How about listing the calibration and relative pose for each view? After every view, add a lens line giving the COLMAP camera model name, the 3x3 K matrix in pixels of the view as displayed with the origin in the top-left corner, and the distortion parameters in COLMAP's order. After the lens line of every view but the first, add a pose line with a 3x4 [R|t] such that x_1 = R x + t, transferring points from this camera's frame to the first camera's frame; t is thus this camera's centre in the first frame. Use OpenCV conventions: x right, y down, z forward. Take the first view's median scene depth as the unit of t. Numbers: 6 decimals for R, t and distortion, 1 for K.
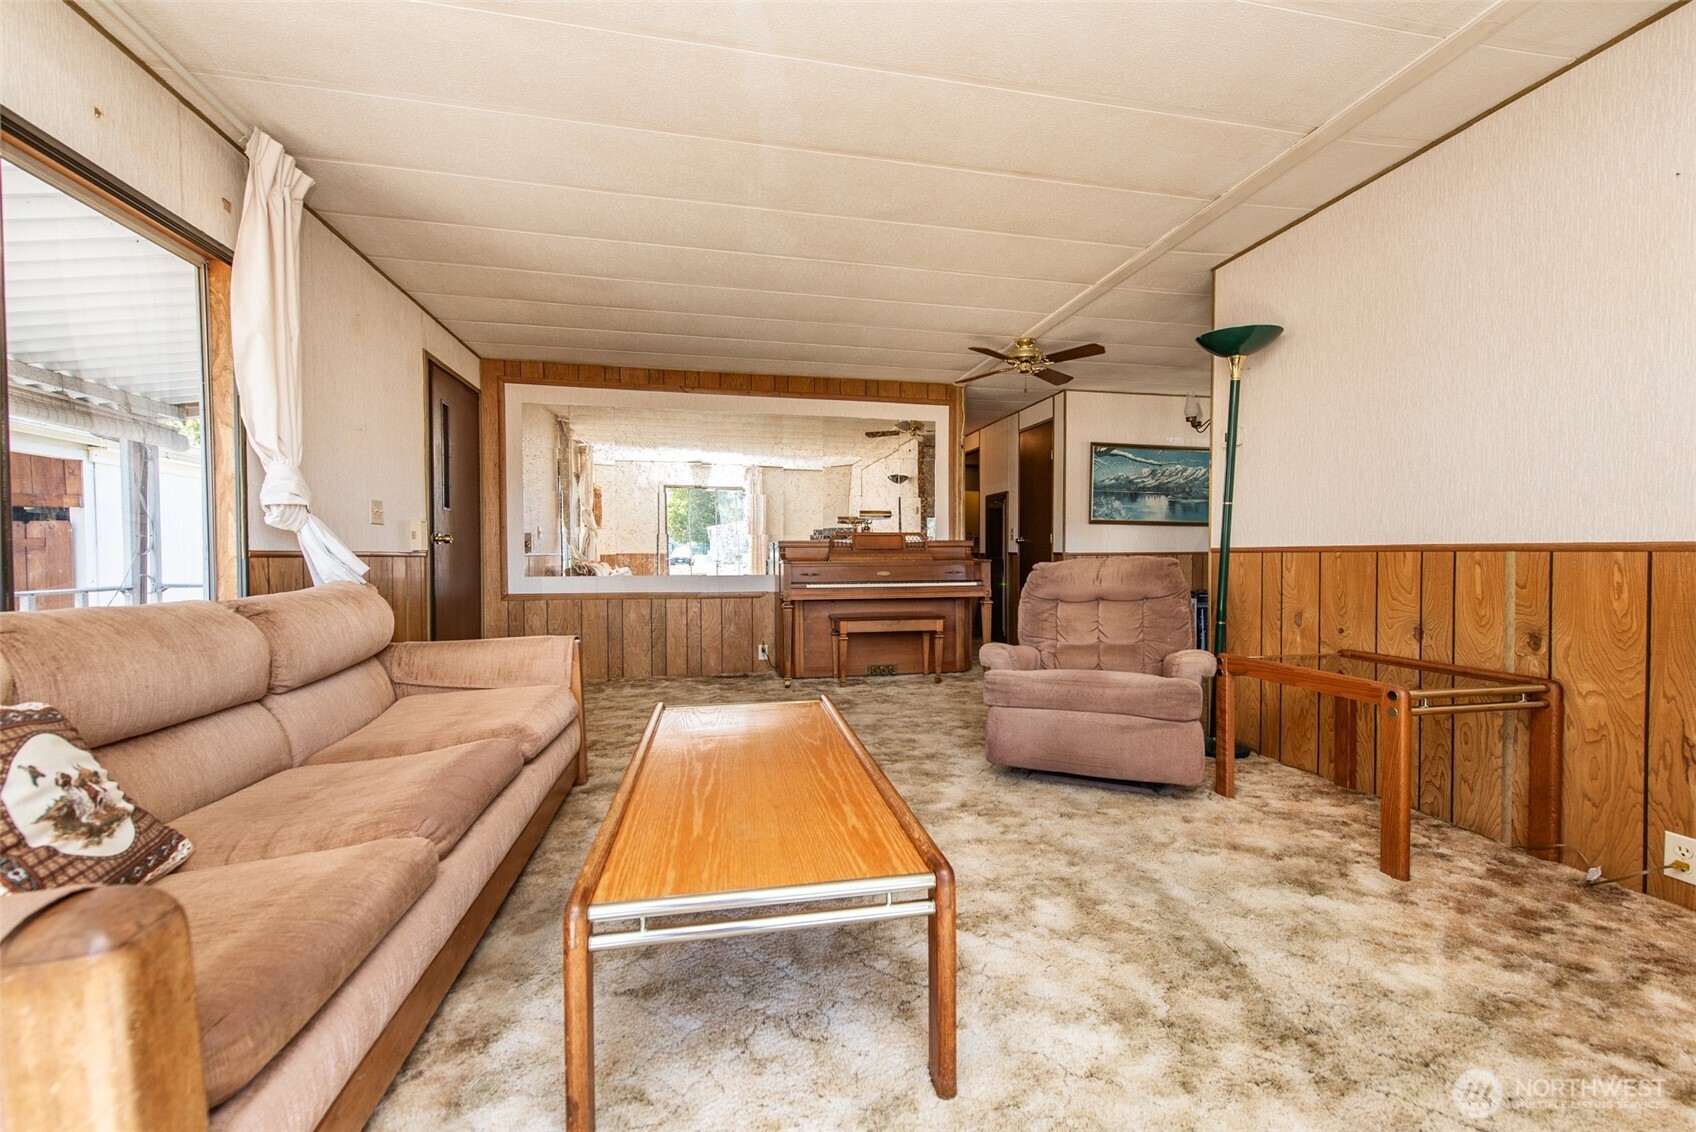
lens RADIAL K [[660.1, 0, 840.3], [0, 660.1, 569.5], [0, 0, 1]] dist [0.007183, -0.005543]
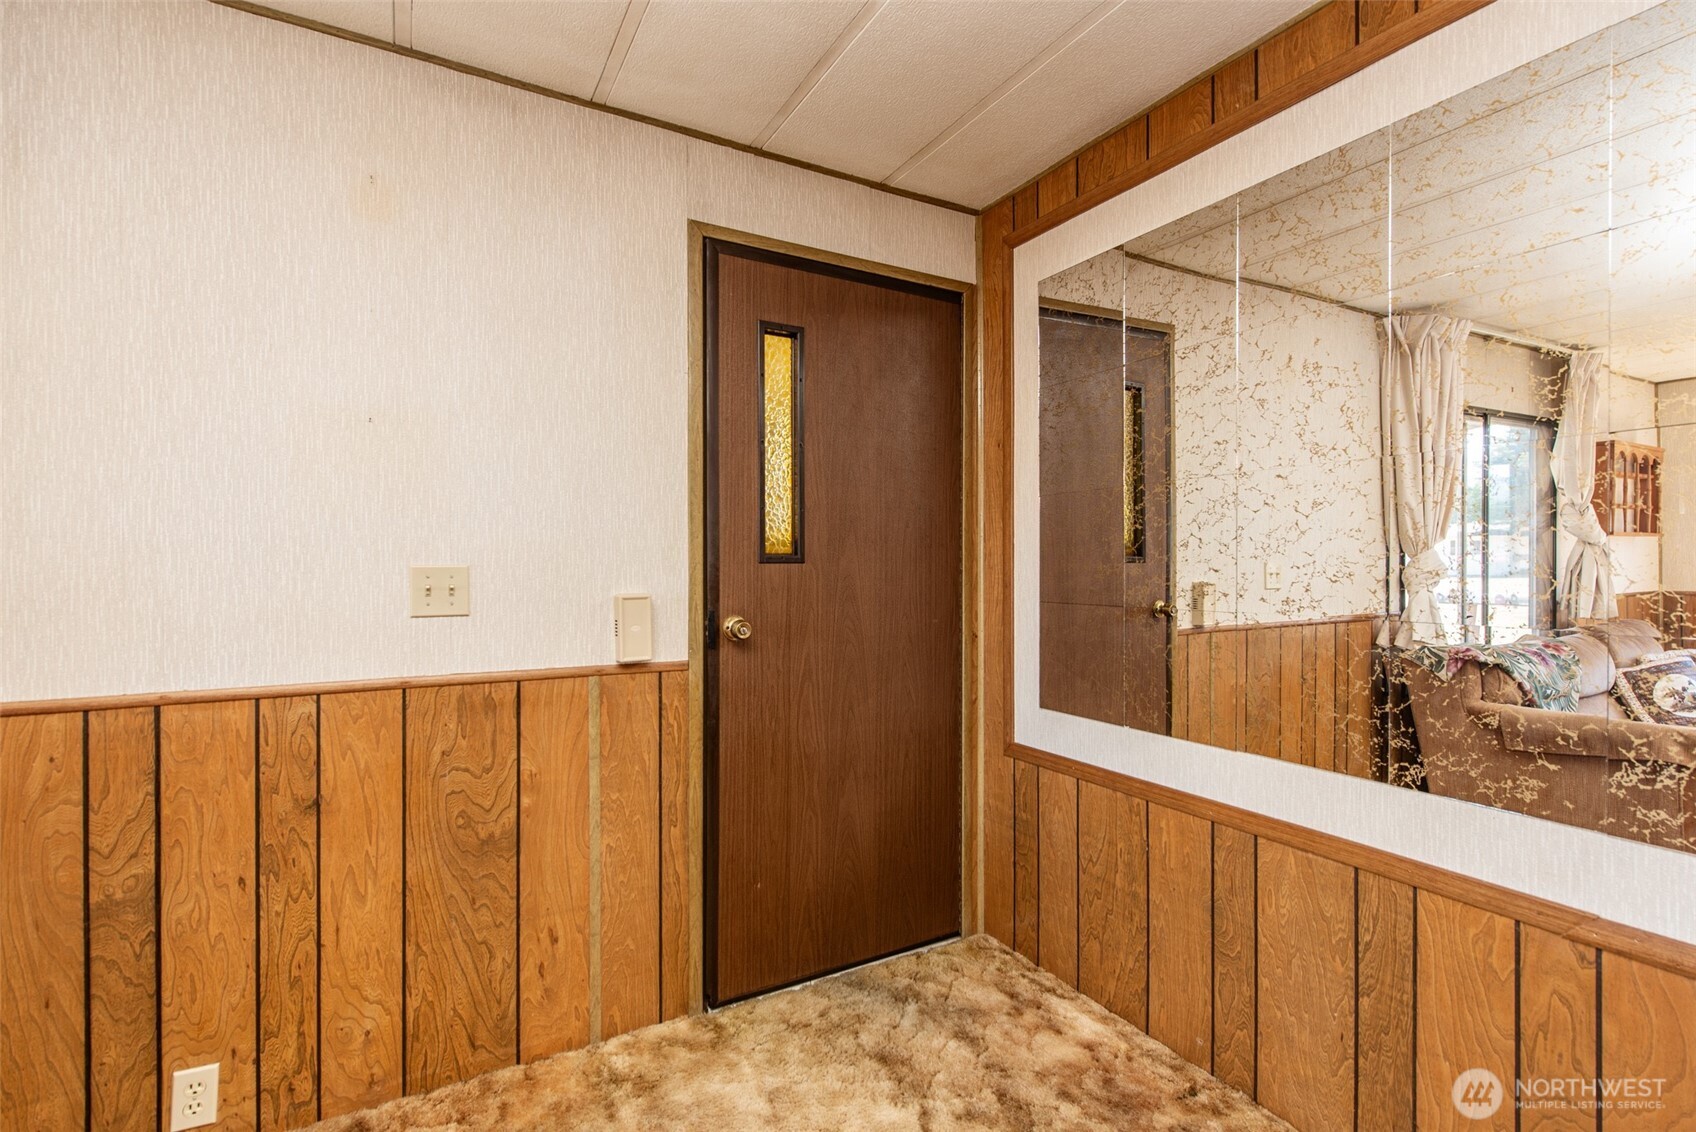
lens RADIAL K [[793.7, 0, 841.6], [0, 793.7, 575.1], [0, 0, 1]] dist [0.003713, -0.000955]
pose [[0.305560, 0.009808, -0.952122, -0.051887], [-0.017651, 0.999833, 0.004635, -0.071490], [0.952009, 0.015390, 0.305682, 0.737322]]
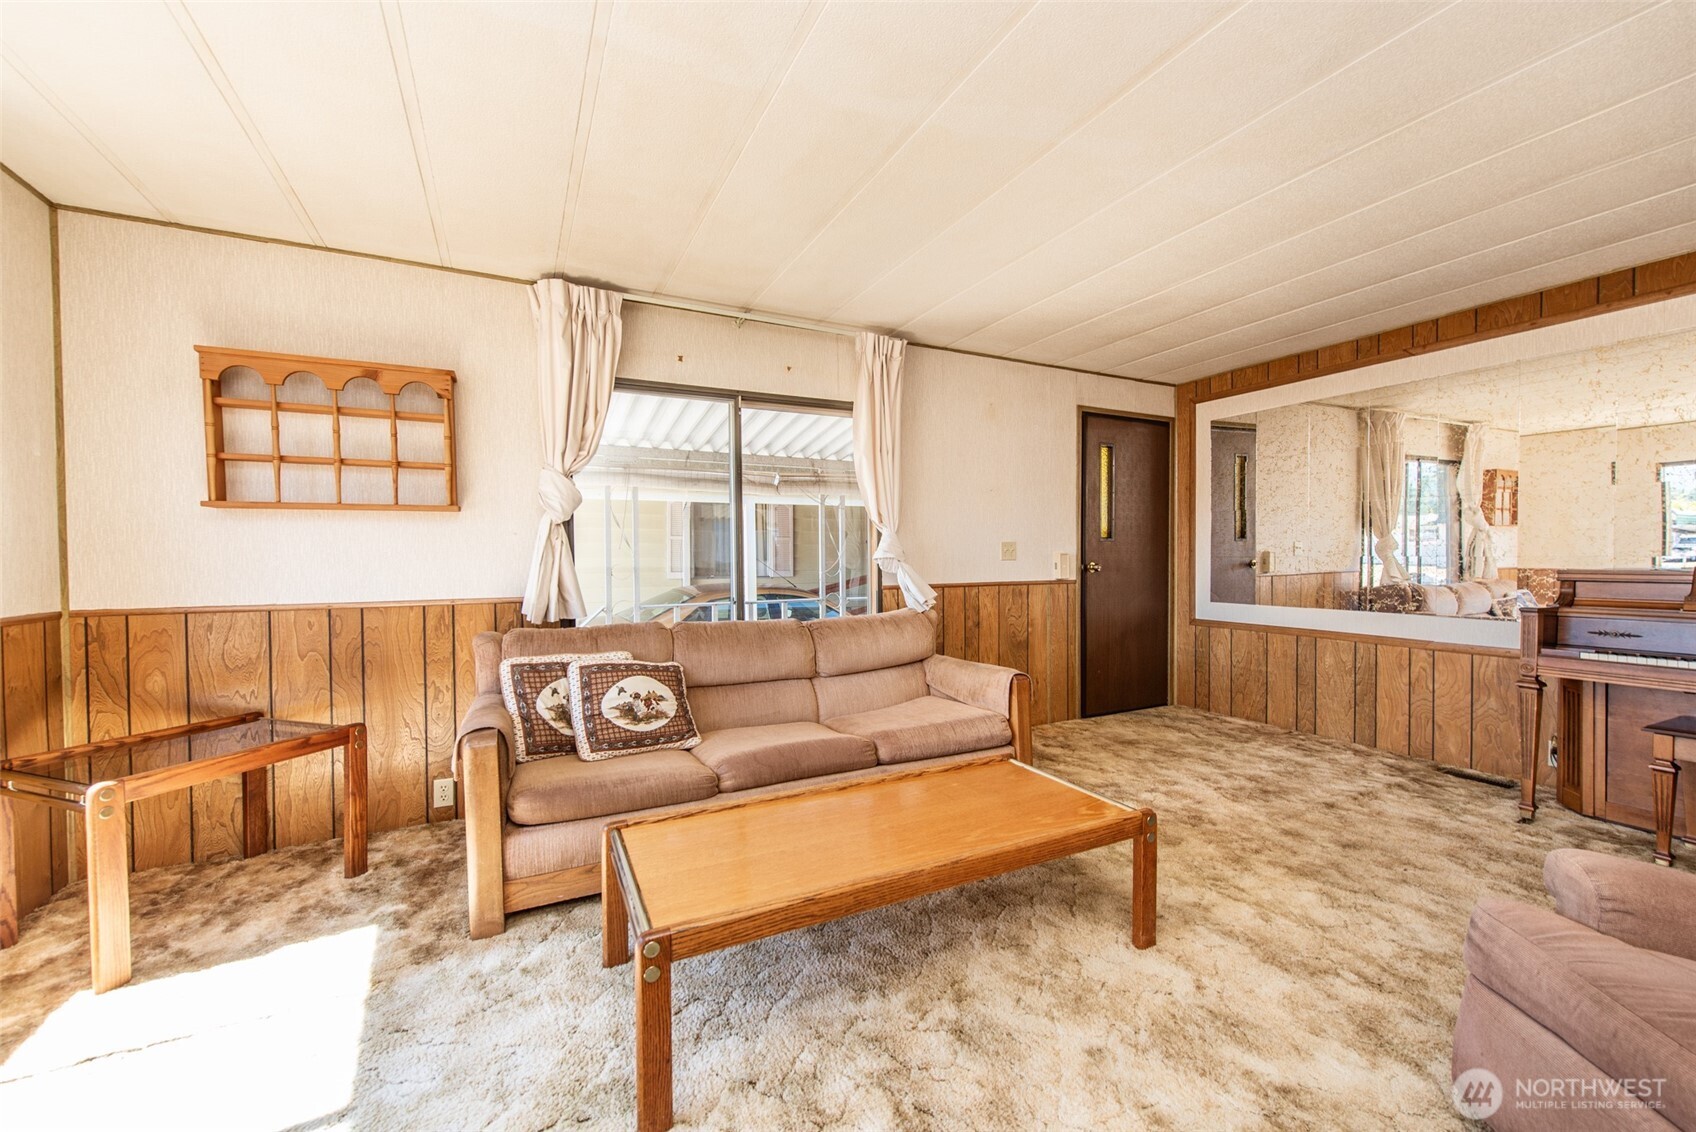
lens RADIAL K [[660.1, 0, 840.3], [0, 660.1, 569.5], [0, 0, 1]] dist [0.007183, -0.005543]
pose [[0.249218, 0.020229, -0.968236, 0.315034], [-0.012046, 0.999769, 0.017787, -0.047037], [0.968373, 0.007231, 0.249404, 0.243967]]
